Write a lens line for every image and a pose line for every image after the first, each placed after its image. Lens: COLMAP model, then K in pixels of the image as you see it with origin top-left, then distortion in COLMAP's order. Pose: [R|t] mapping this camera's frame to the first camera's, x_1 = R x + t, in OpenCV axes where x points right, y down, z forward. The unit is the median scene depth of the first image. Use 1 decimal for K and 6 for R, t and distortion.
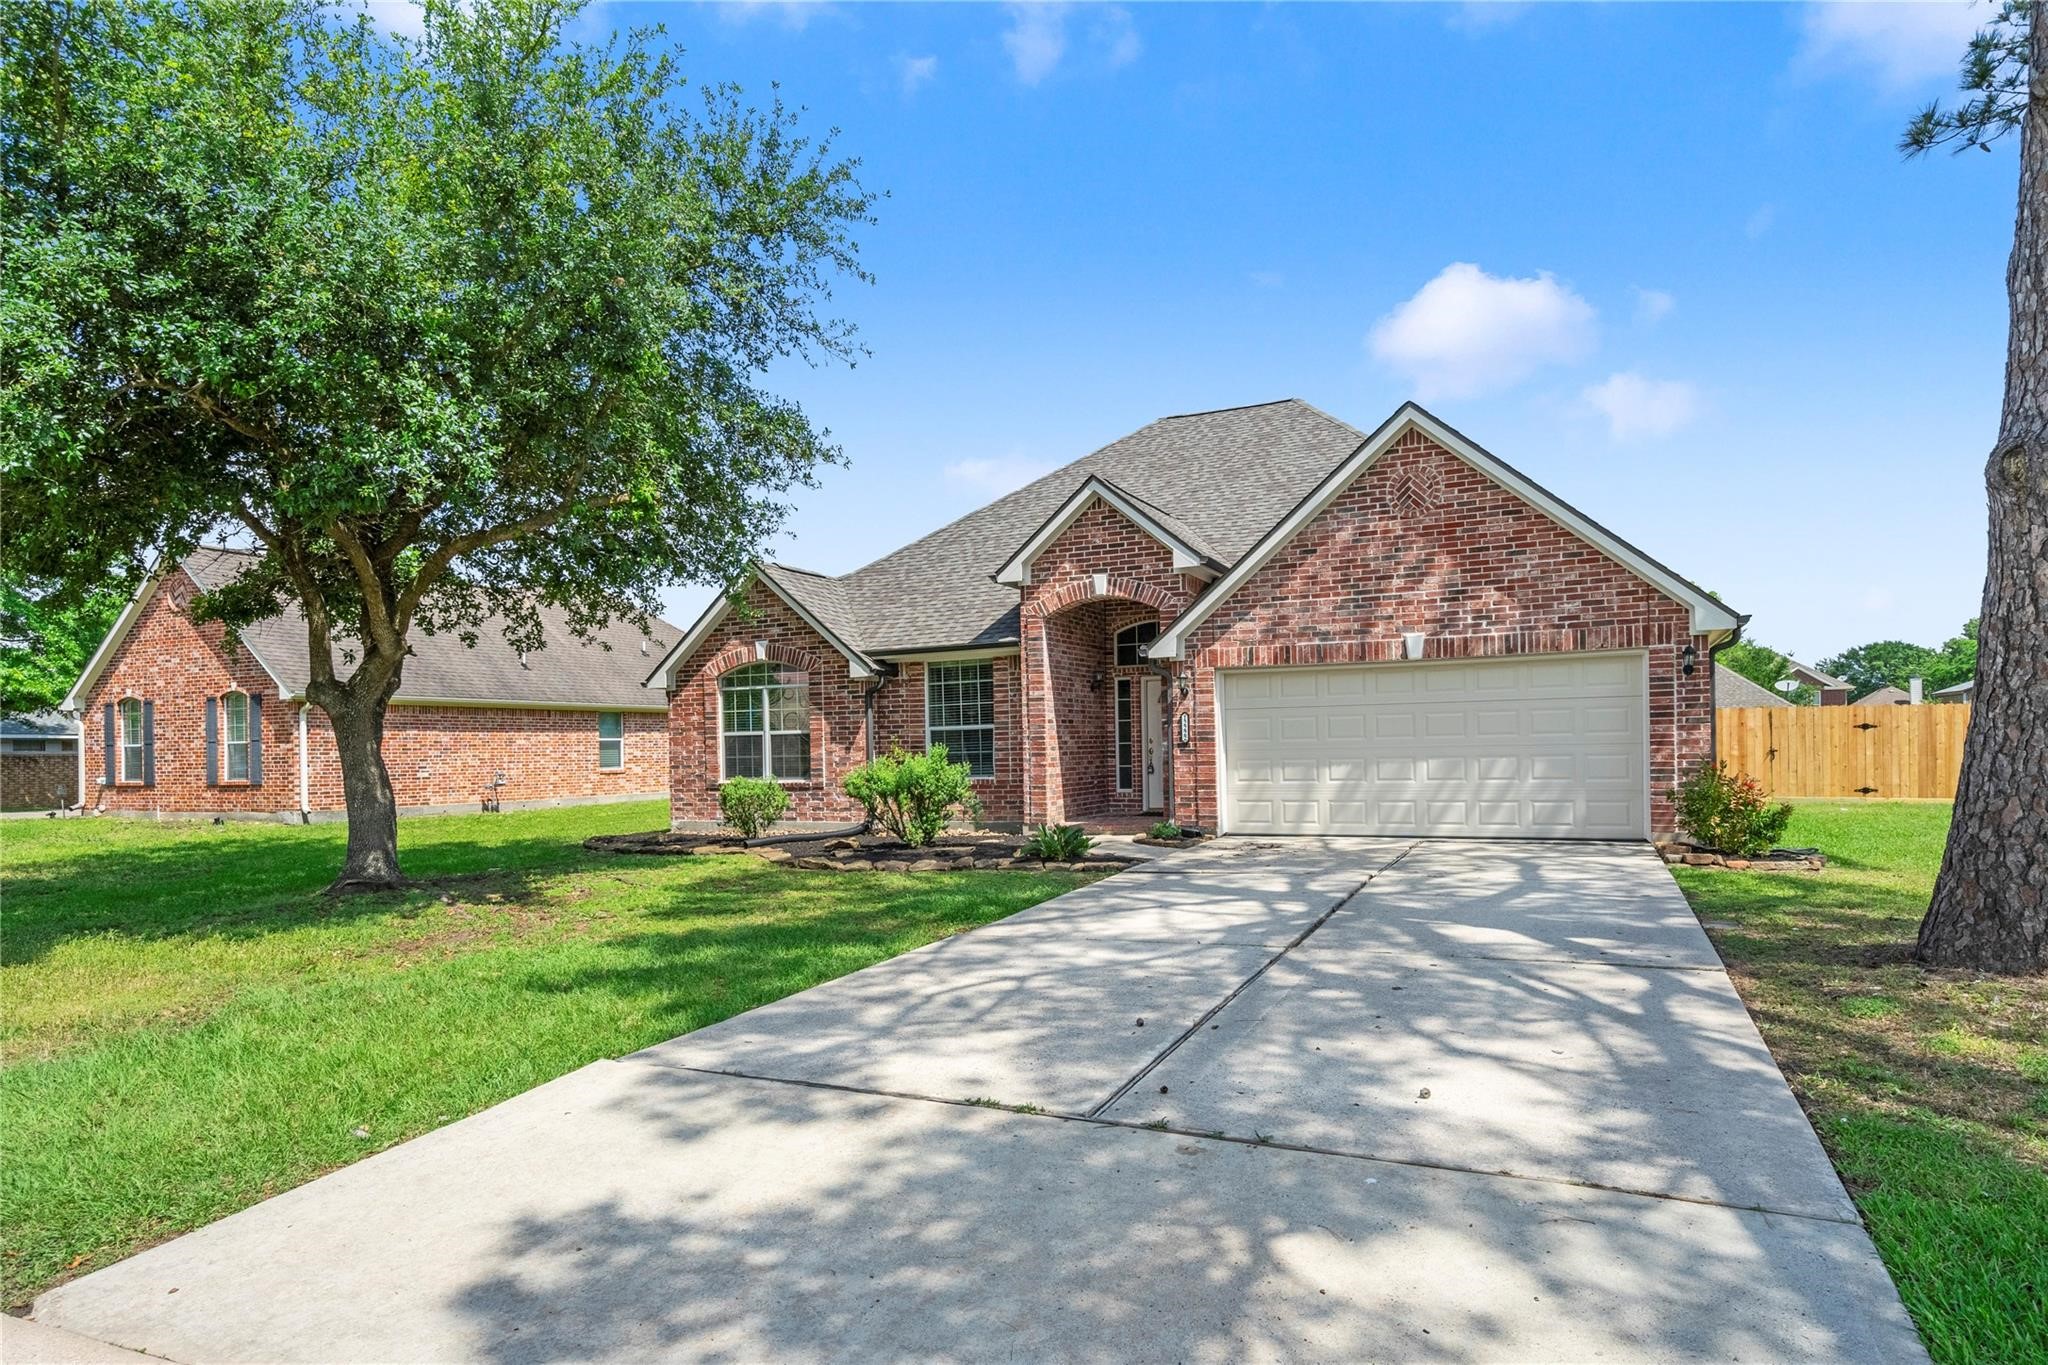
lens RADIAL K [[1156.0, 0, 1047.9], [0, 1156.0, 755.1], [0, 0, 1]] dist [-0.003526, -0.001150]
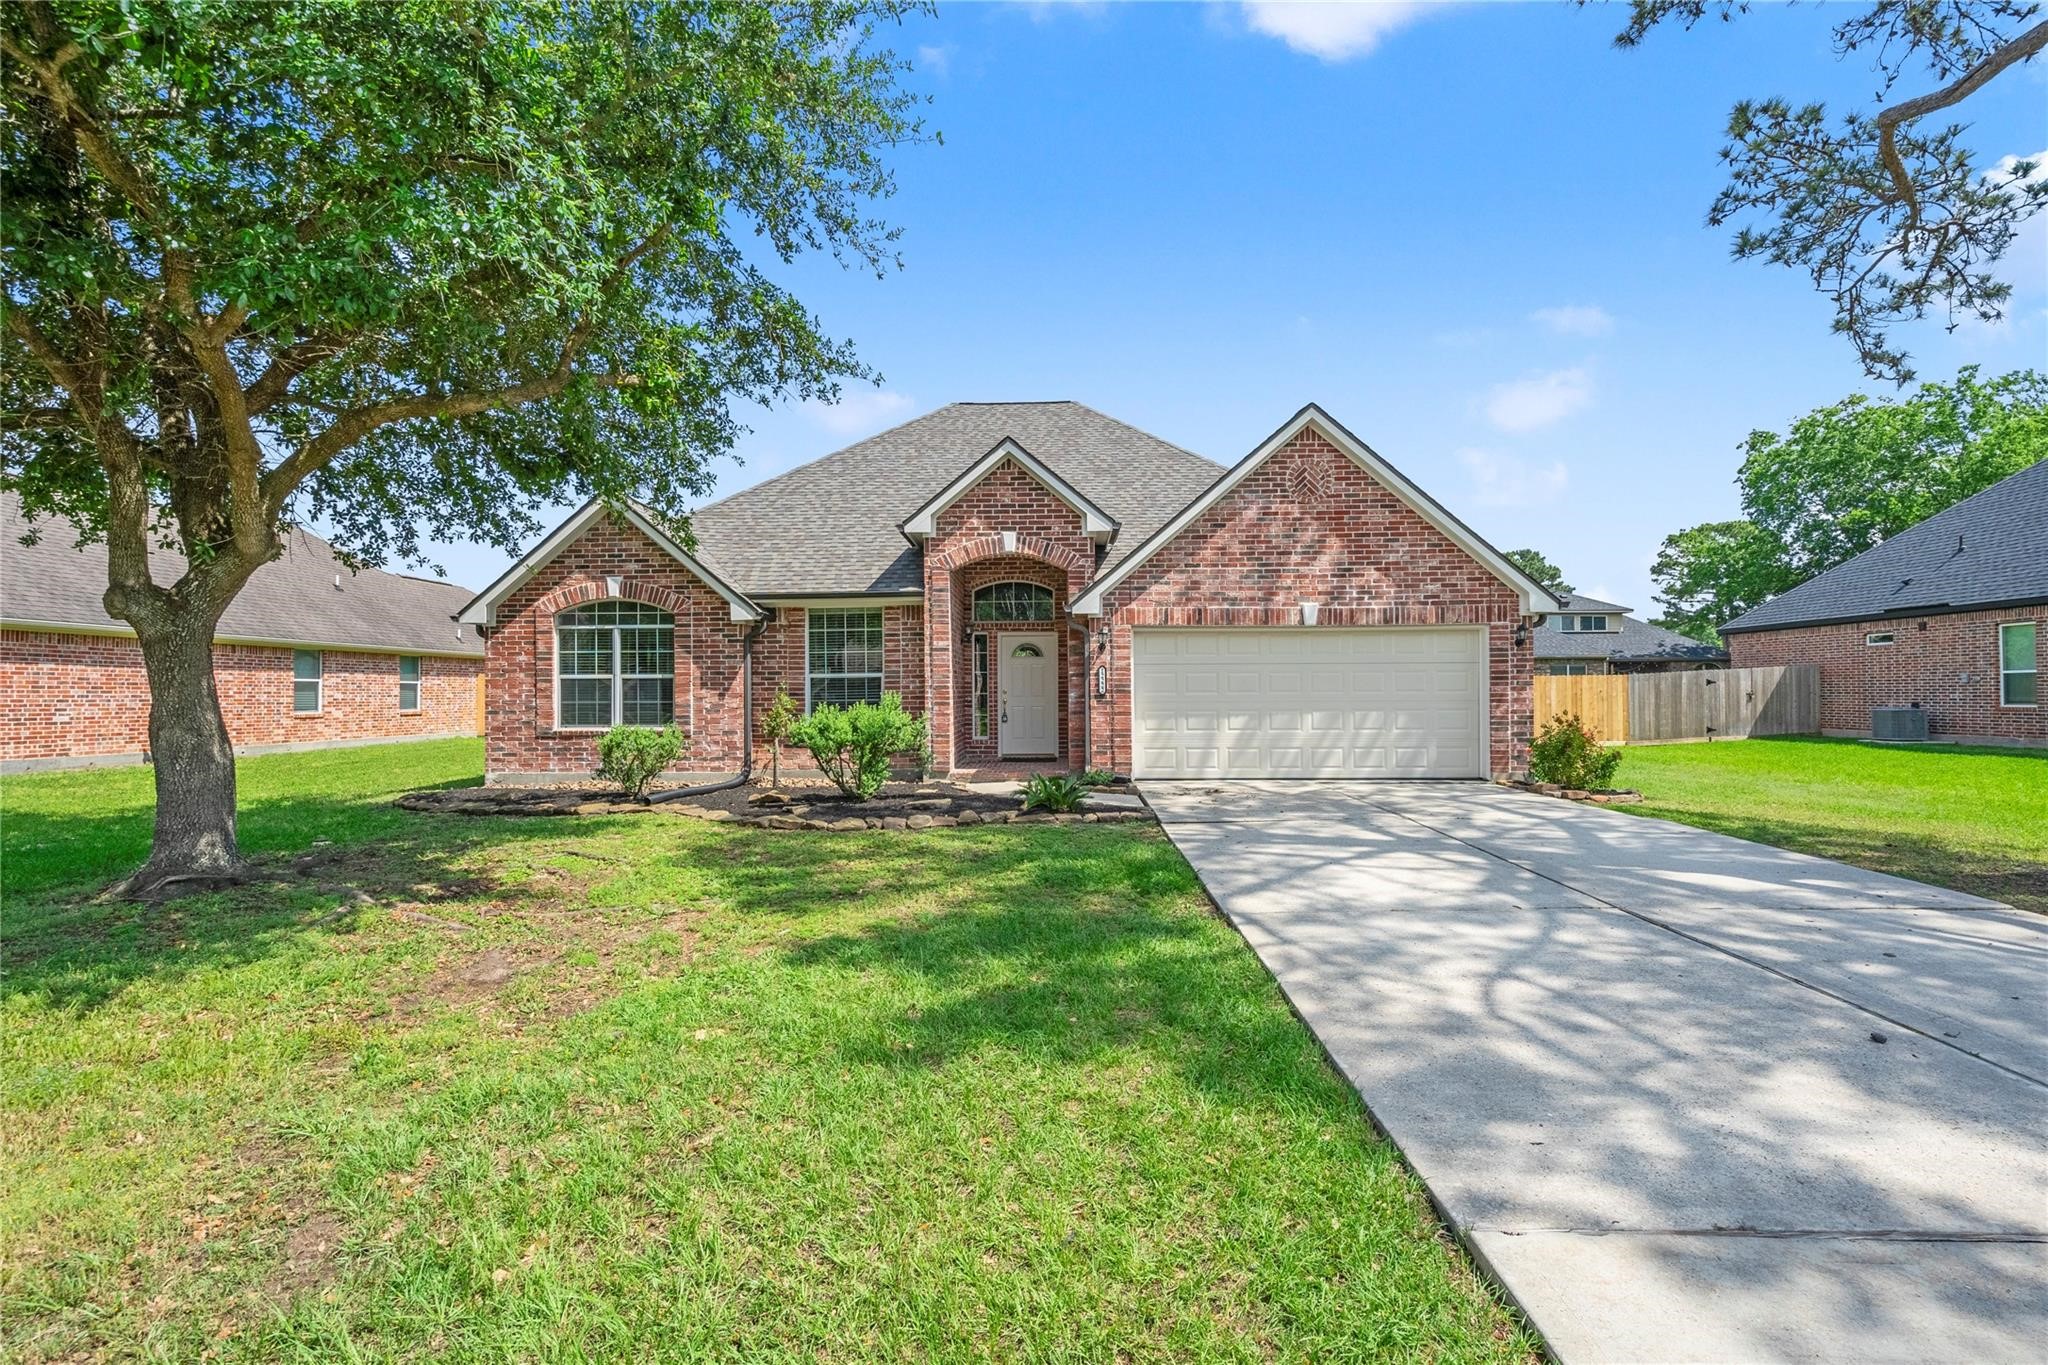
lens RADIAL K [[926.8, 0, 1020.3], [0, 926.8, 684.2], [0, 0, 1]] dist [-0.006915, 0.003188]
pose [[0.922467, 0.019273, 0.385594, -0.289831], [-0.011112, 0.999665, -0.023382, 0.000846], [-0.385915, 0.017285, 0.922372, 0.244195]]
